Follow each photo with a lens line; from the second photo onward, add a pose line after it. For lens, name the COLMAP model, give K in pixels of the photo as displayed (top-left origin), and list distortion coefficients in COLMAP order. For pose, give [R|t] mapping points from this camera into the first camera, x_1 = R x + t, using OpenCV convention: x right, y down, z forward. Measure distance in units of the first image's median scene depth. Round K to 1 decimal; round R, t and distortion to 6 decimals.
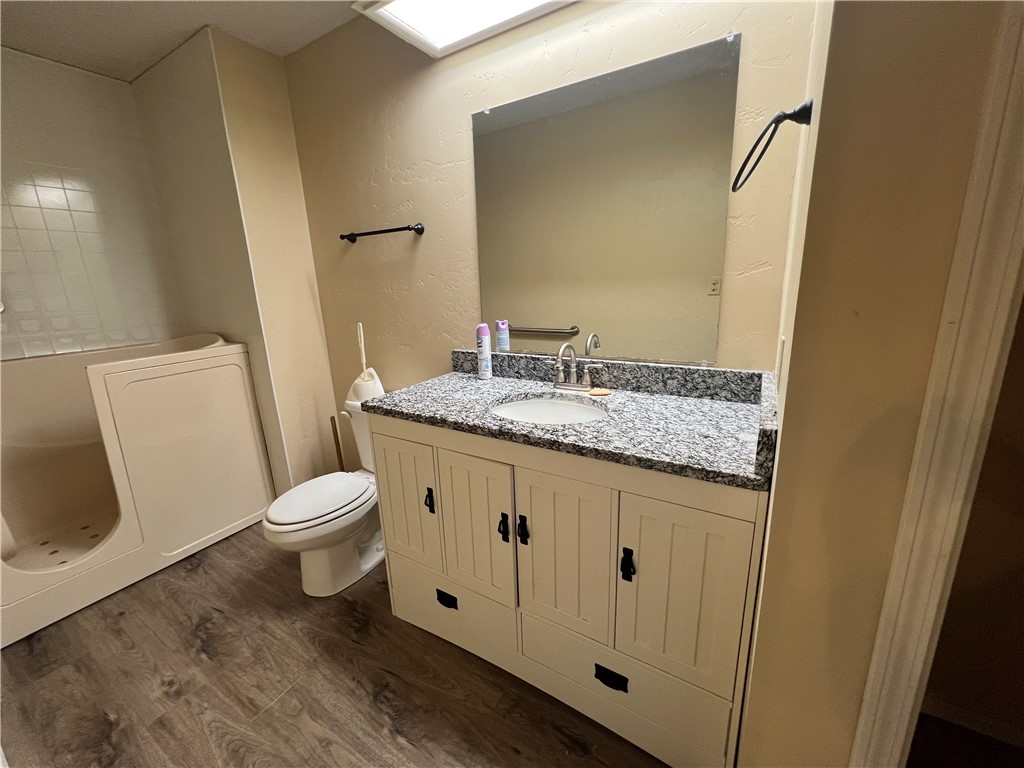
lens RADIAL K [[410.6, 0, 508.3], [0, 410.6, 380.4], [0, 0, 1]] dist [0.000226, 0.000337]
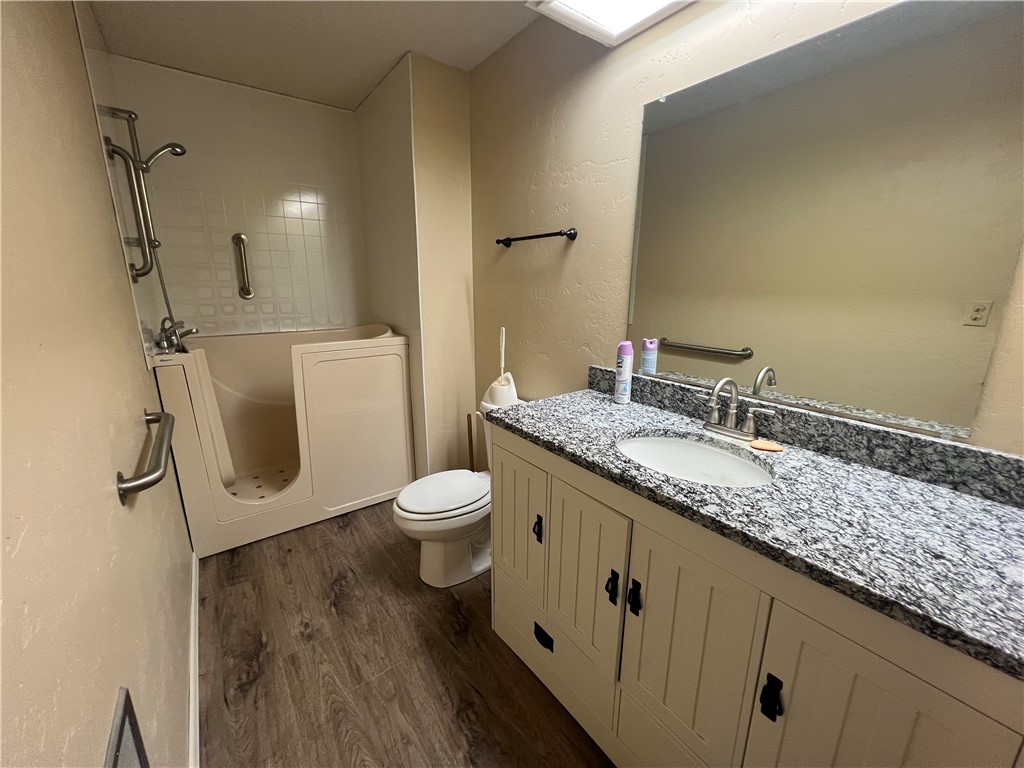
lens RADIAL K [[410.6, 0, 508.3], [0, 410.6, 380.4], [0, 0, 1]] dist [0.000226, 0.000337]
pose [[0.926691, 0.127069, -0.353691, 0.028902], [-0.127513, 0.991589, 0.022151, -0.047135], [0.353531, 0.024573, 0.935100, 0.092608]]
